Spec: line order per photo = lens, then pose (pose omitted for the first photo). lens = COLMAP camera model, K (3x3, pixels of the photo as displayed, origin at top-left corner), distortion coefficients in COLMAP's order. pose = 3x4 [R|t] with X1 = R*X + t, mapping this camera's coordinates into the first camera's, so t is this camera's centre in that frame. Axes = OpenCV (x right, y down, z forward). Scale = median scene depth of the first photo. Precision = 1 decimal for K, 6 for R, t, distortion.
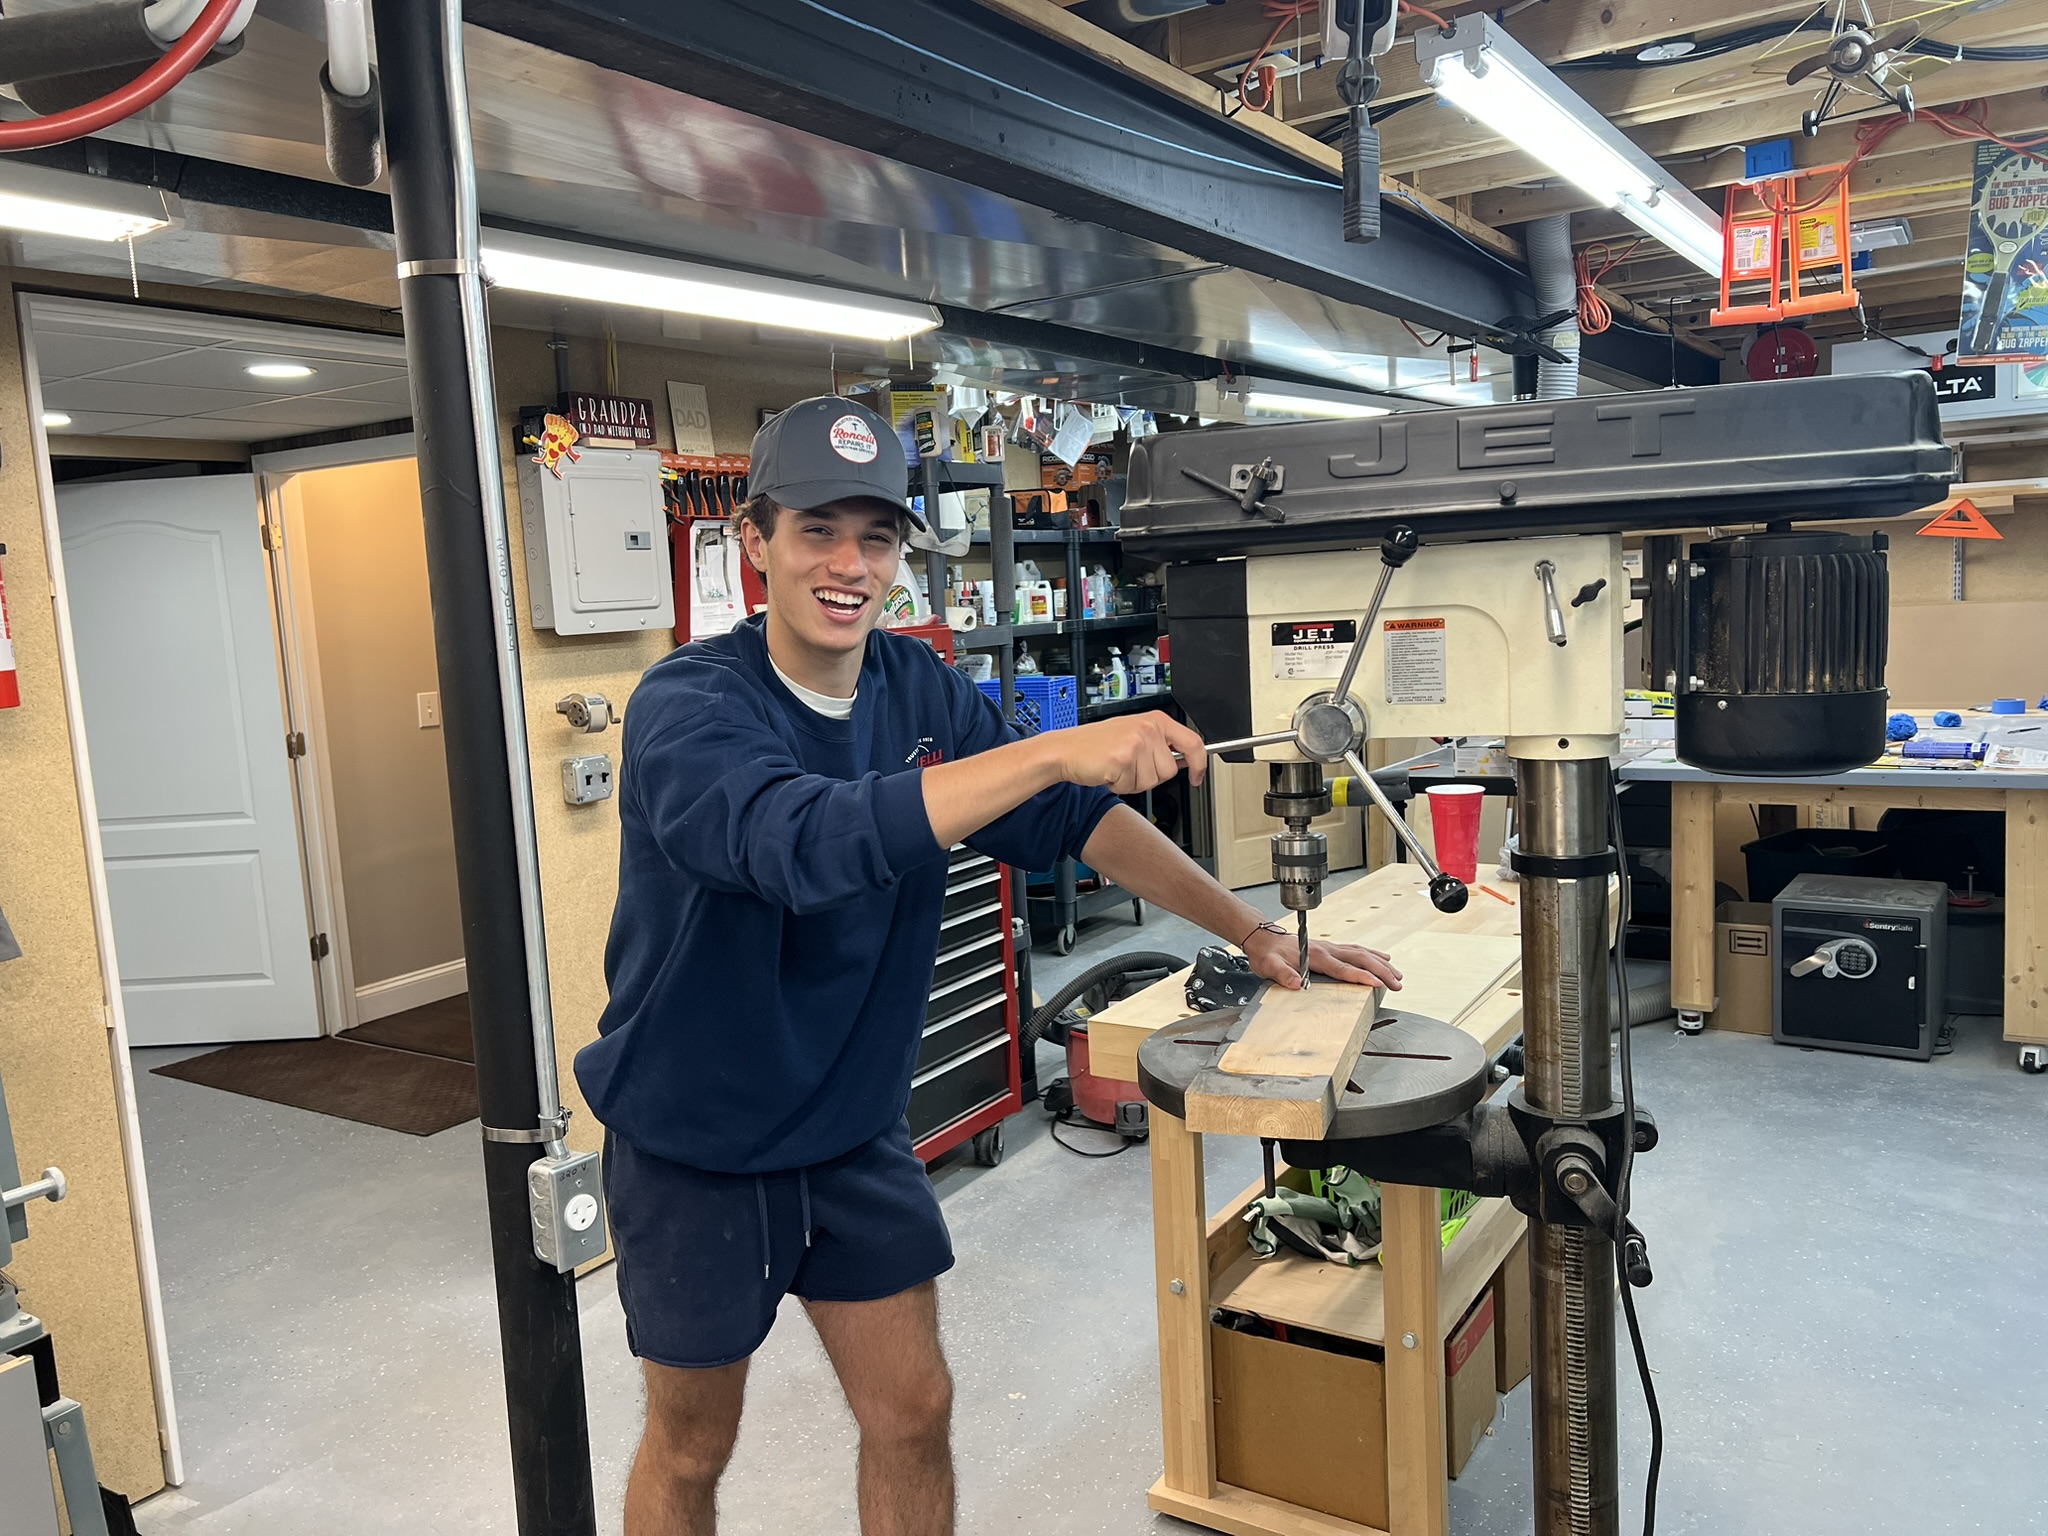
lens RADIAL K [[1540.3, 0, 1024.8], [0, 1540.3, 766.6], [0, 0, 1]] dist [0.061745, -0.075241]
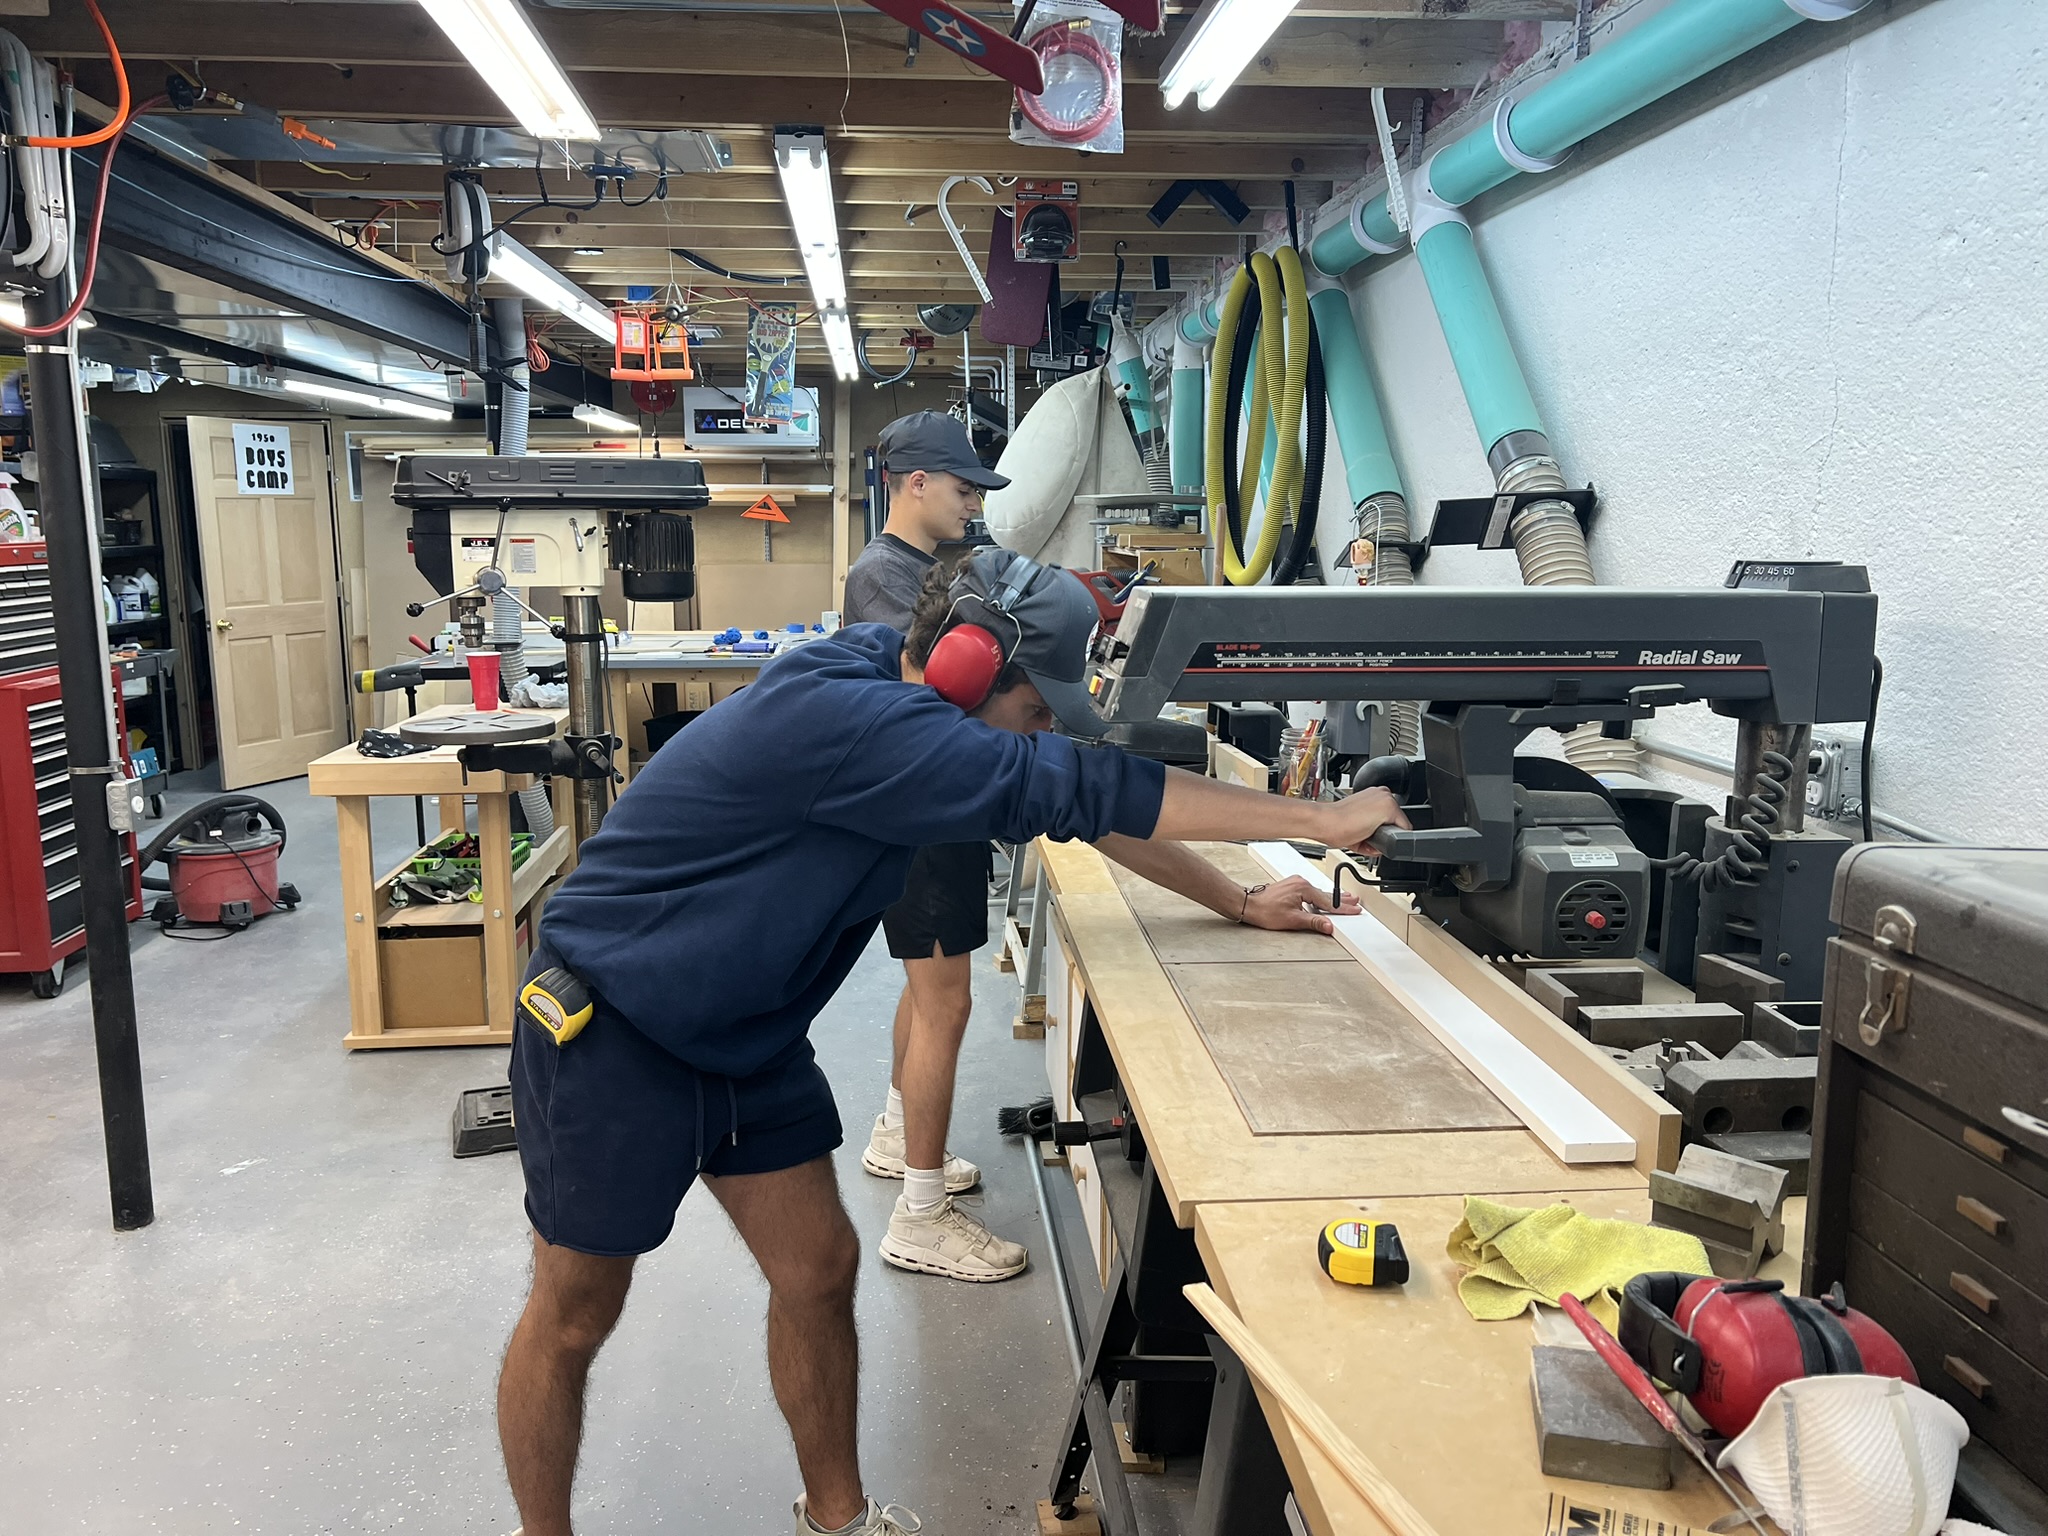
lens RADIAL K [[1572.6, 0, 1024.8], [0, 1572.6, 779.8], [0, 0, 1]] dist [0.075456, -0.114307]
pose [[0.781403, -0.048966, 0.622102, -0.248733], [0.030419, 0.998720, 0.040402, 0.073774], [-0.623285, -0.012647, 0.781893, -0.519000]]
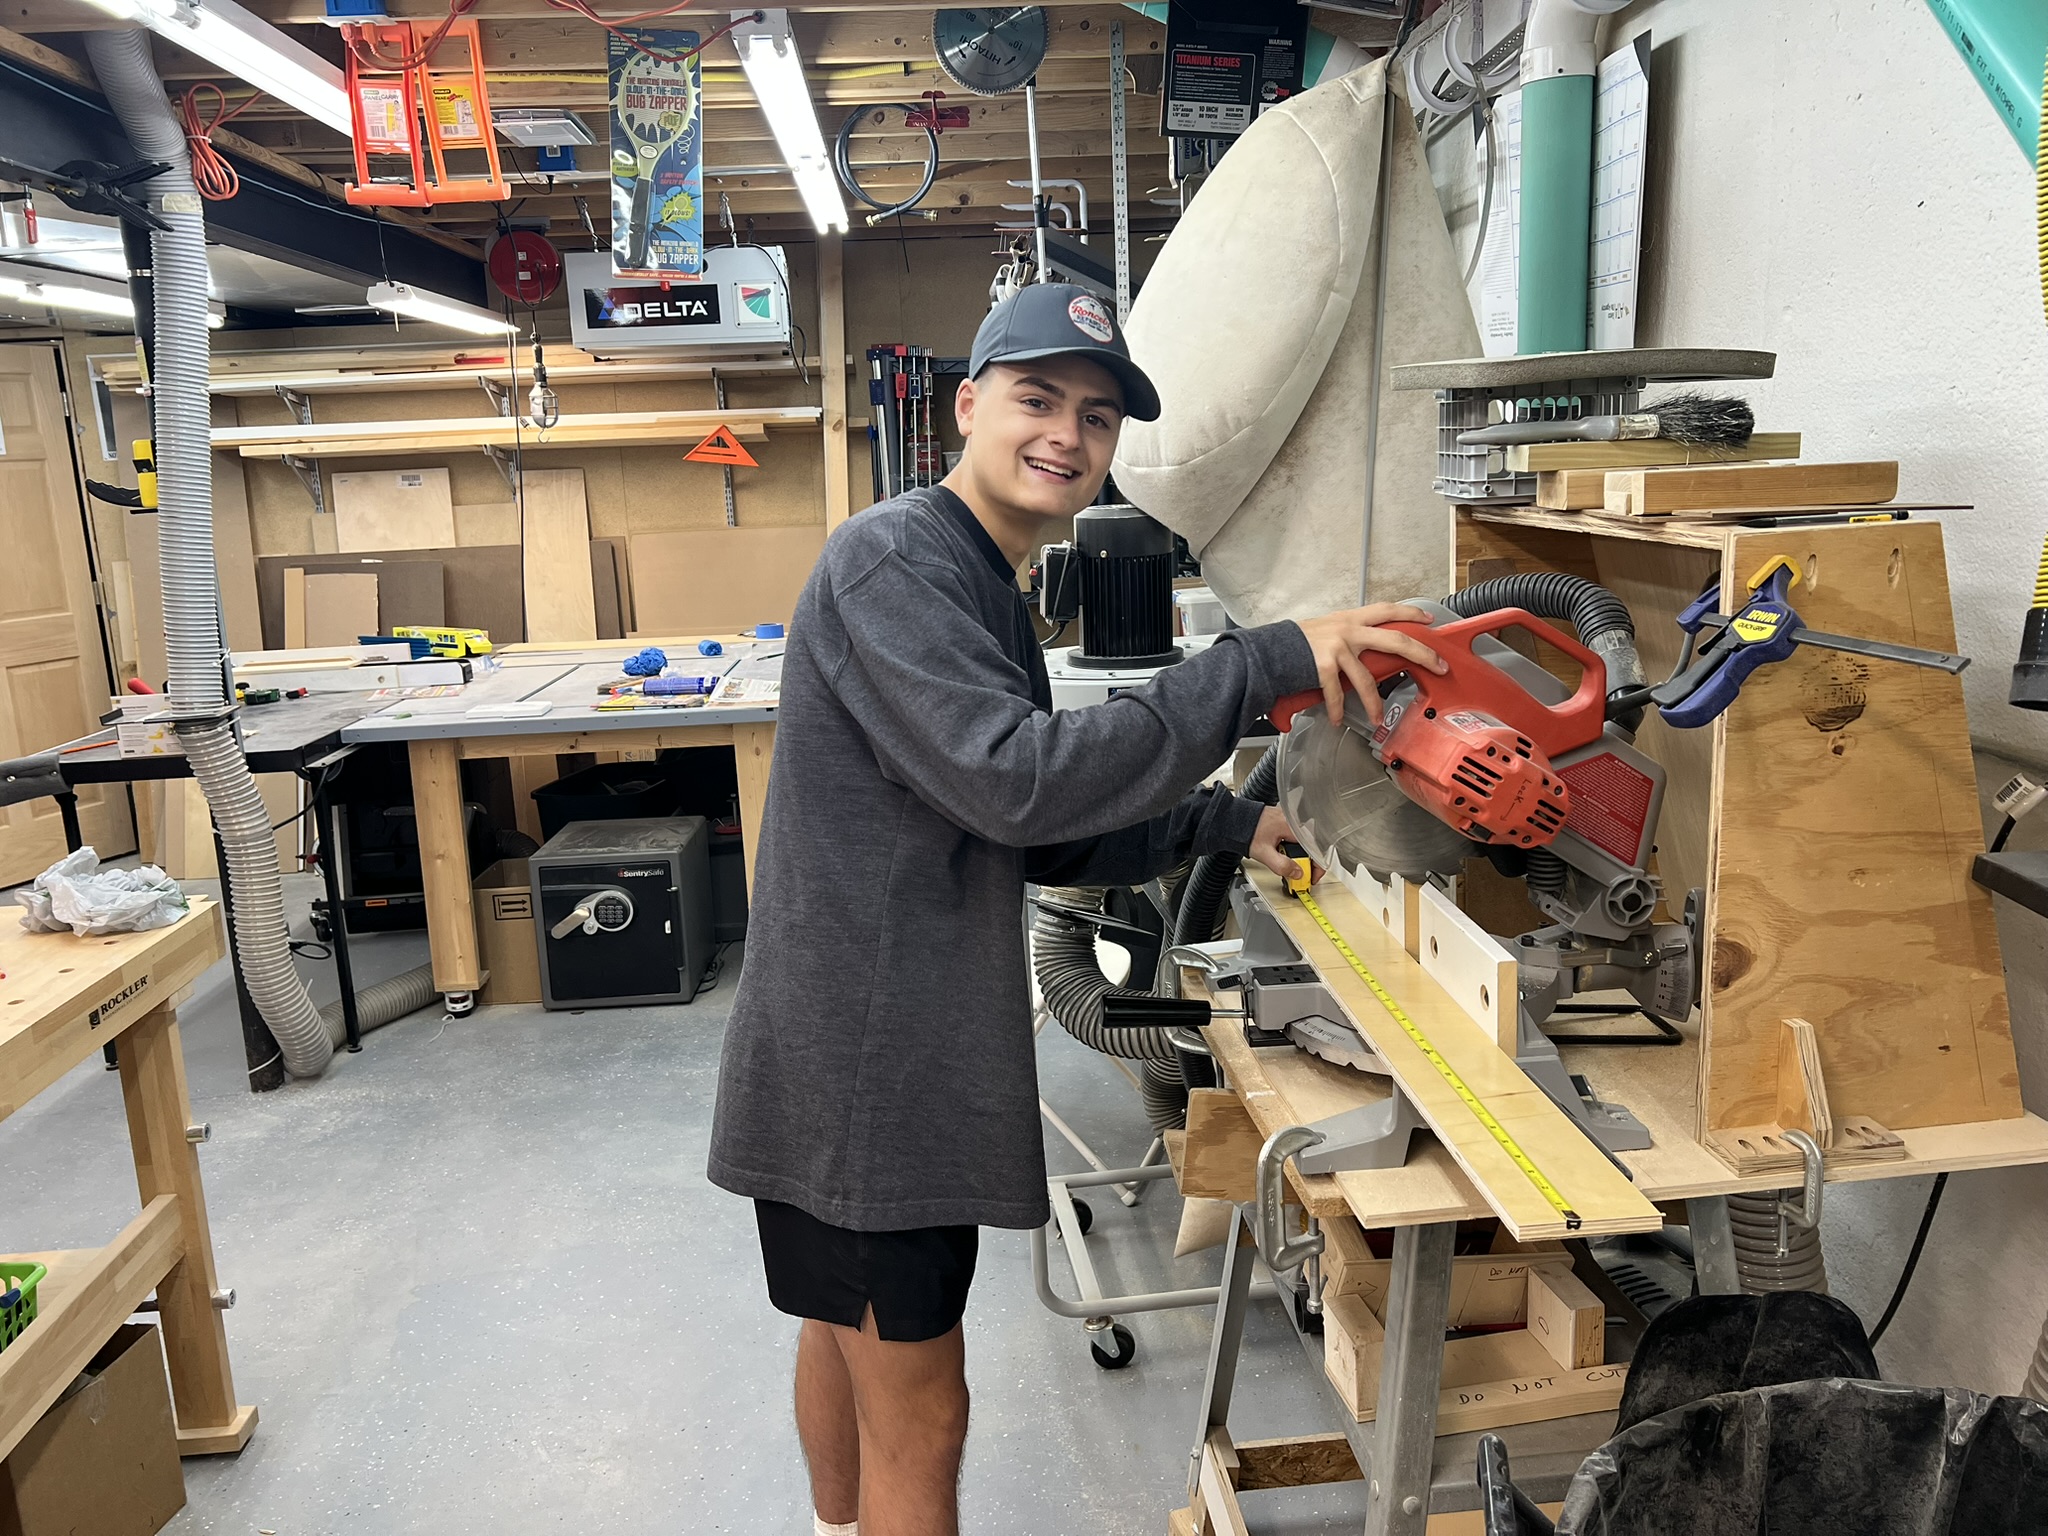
lens RADIAL K [[1556.4, 0, 1028.5], [0, 1556.4, 764.0], [0, 0, 1]] dist [0.016983, -0.000482]
pose [[0.795325, -0.097662, 0.598264, 0.183730], [0.066632, 0.995041, 0.073854, -0.019934], [-0.602509, -0.018875, 0.797889, 0.096263]]
